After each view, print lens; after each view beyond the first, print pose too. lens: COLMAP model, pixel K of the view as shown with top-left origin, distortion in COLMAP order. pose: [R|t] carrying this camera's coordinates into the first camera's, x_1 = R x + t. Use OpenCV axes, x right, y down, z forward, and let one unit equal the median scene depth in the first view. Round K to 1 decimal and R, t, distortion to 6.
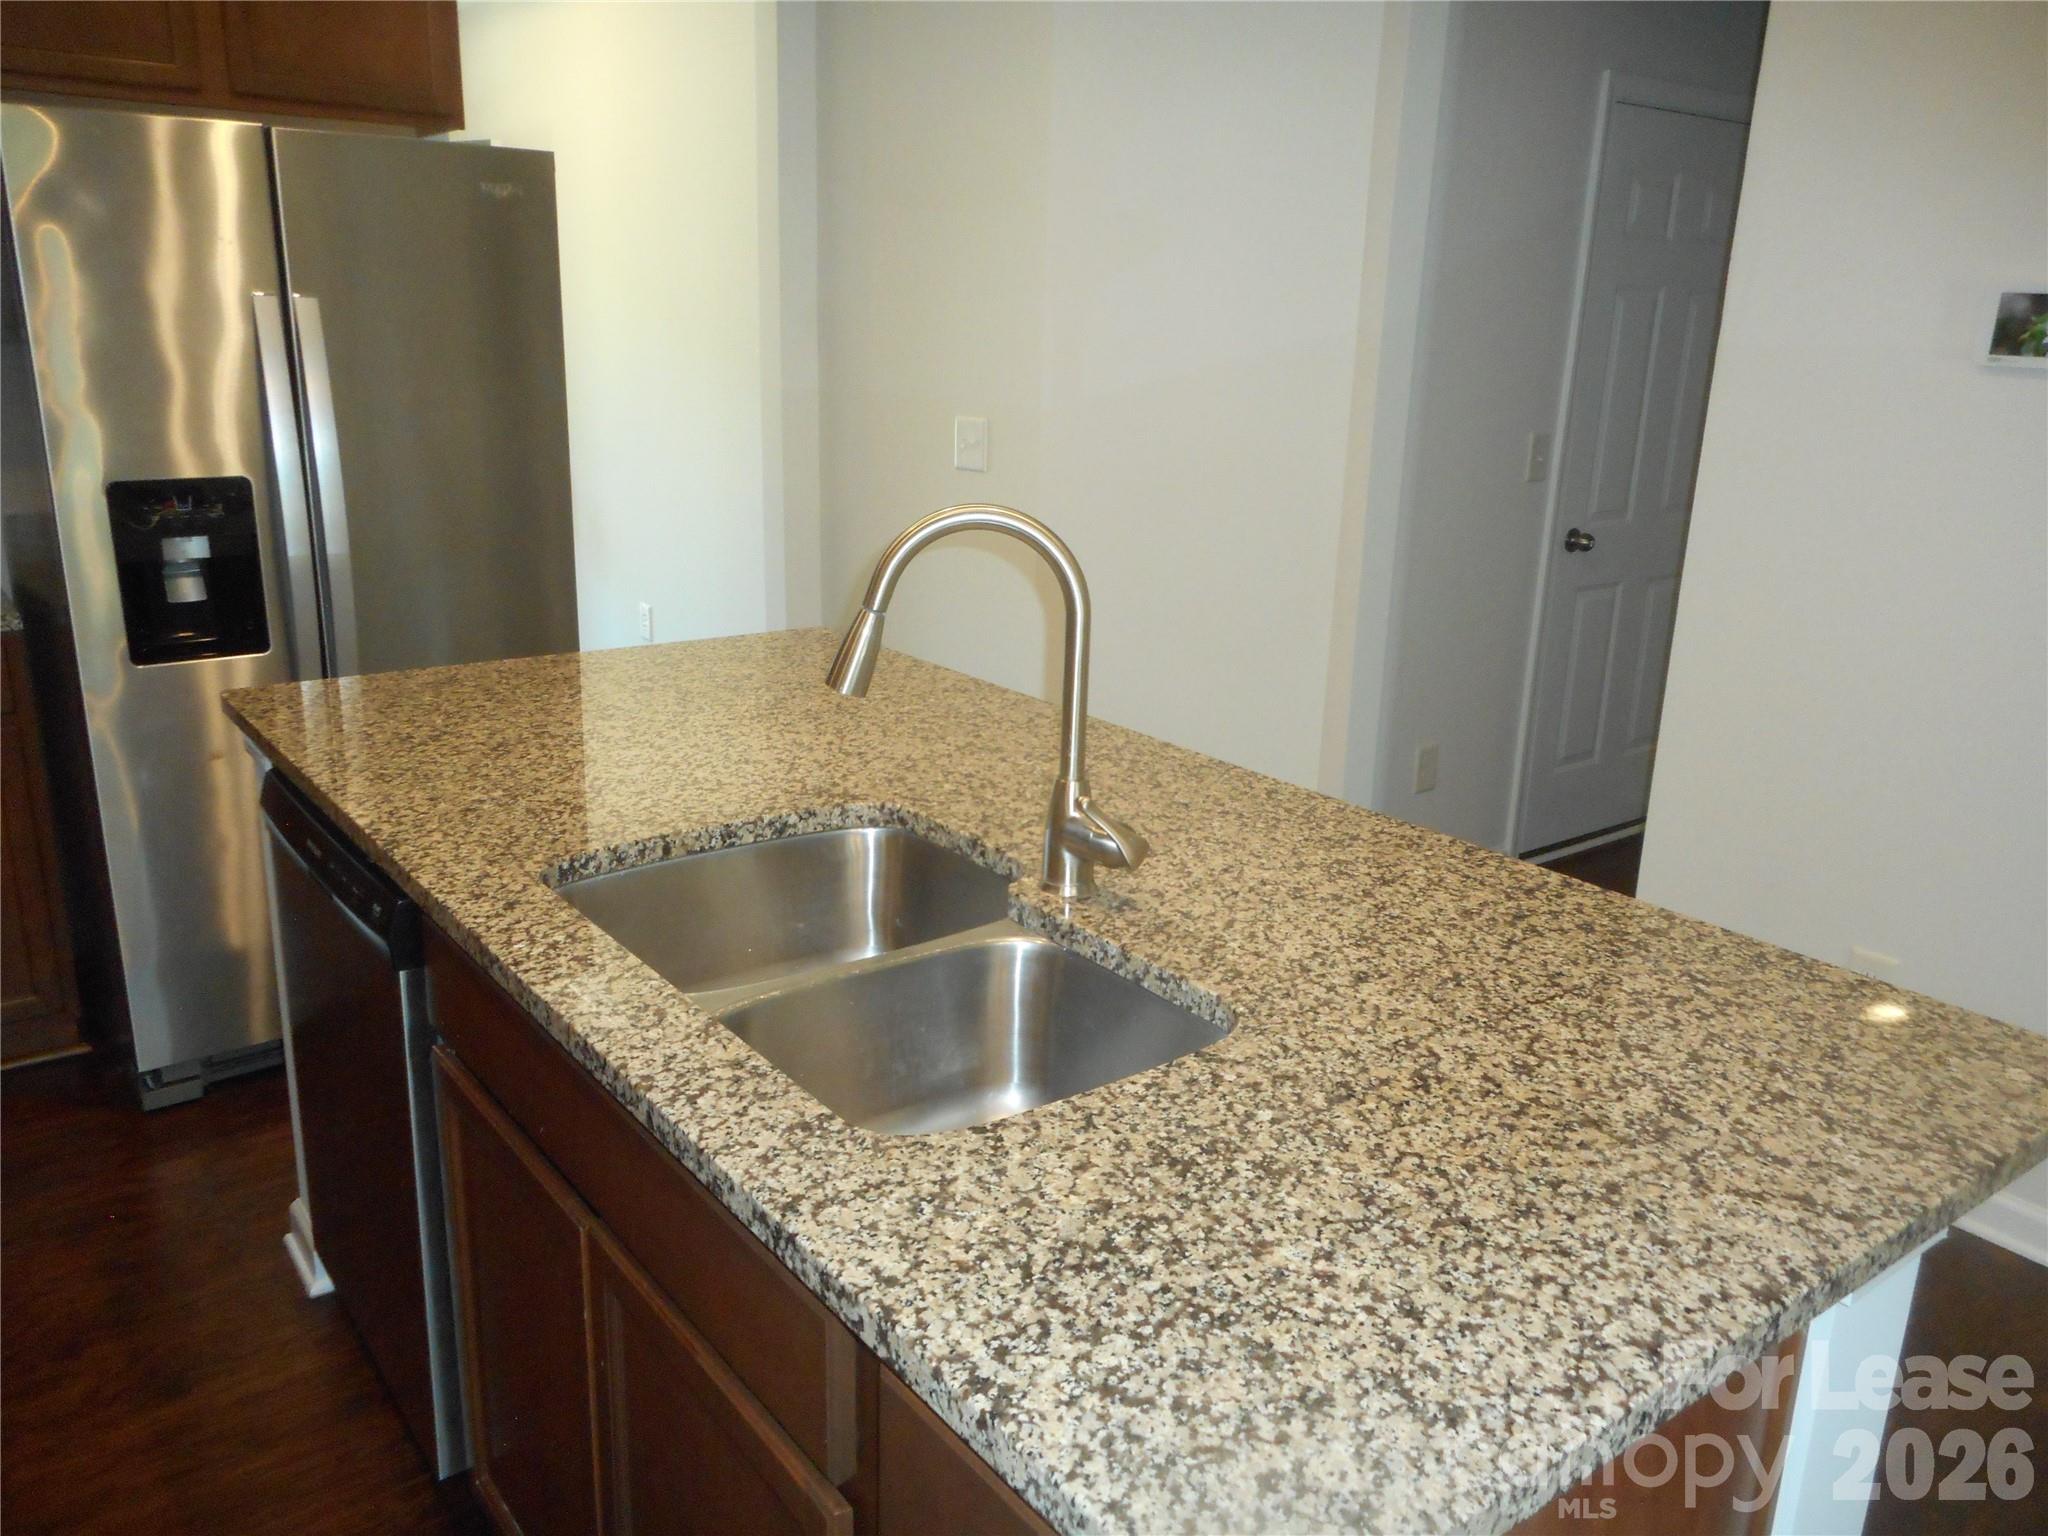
lens RADIAL K [[1562.4, 0, 1021.9], [0, 1562.4, 764.9], [0, 0, 1]] dist [0.023381, -0.002563]
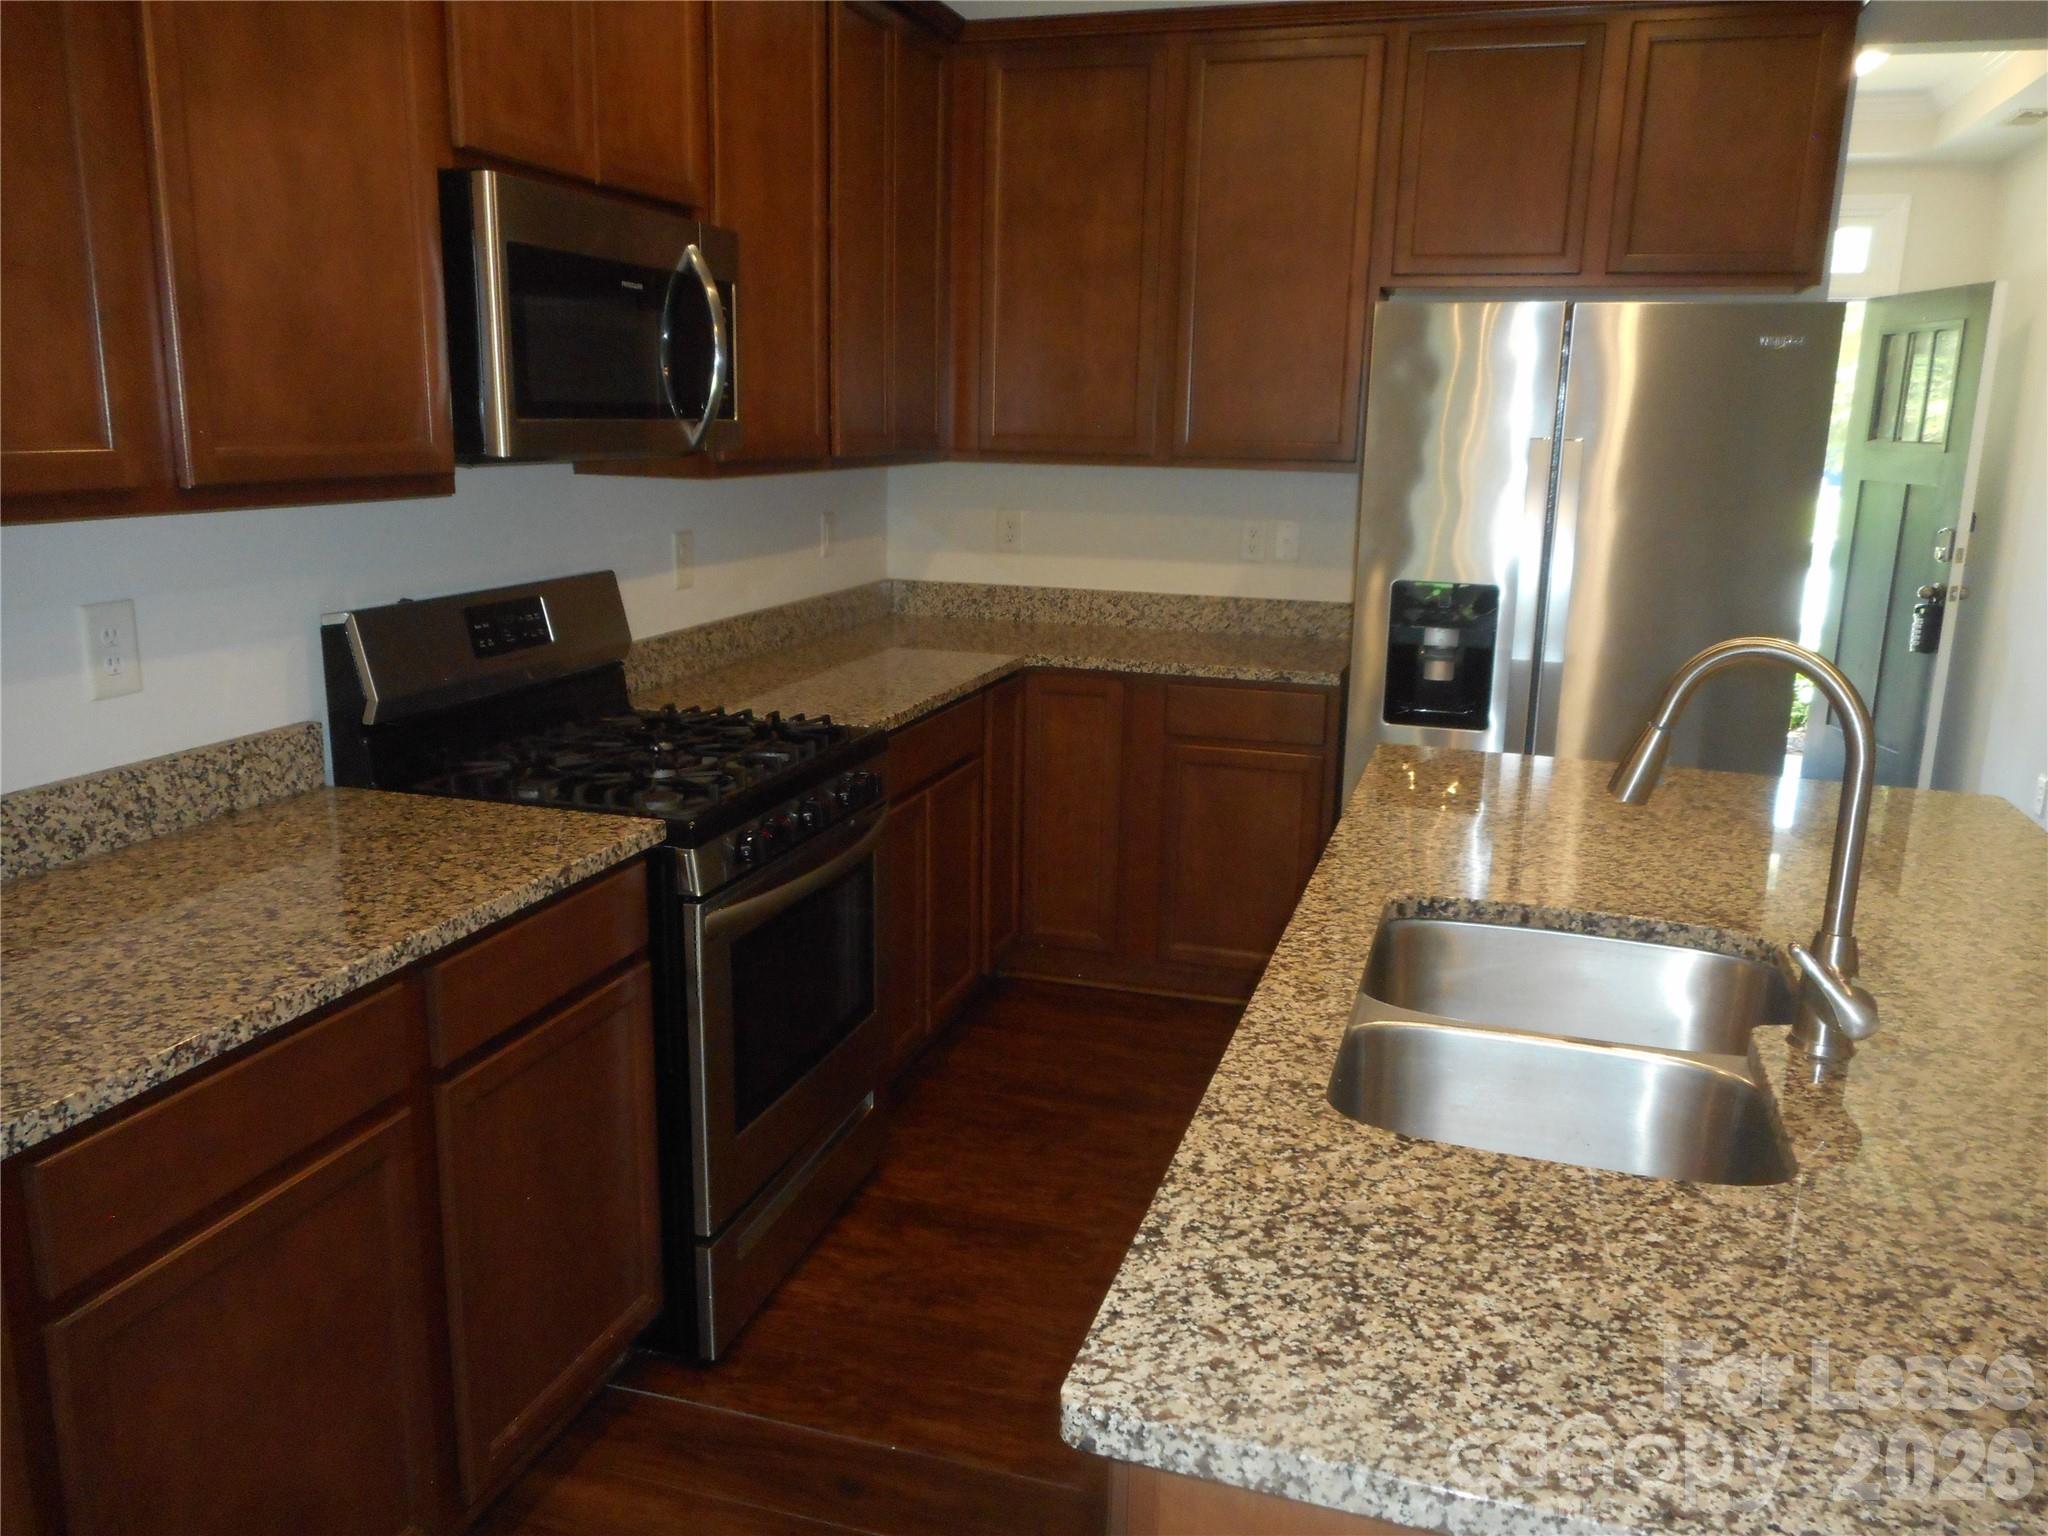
lens RADIAL K [[1562.4, 0, 1024.0], [0, 1562.4, 770.2], [0, 0, 1]] dist [0.023381, -0.002563]
pose [[0.580481, 0.171049, -0.796106, 0.643012], [-0.237133, 0.970822, 0.035682, -0.005313], [0.778980, 0.168070, 0.604104, 0.032517]]
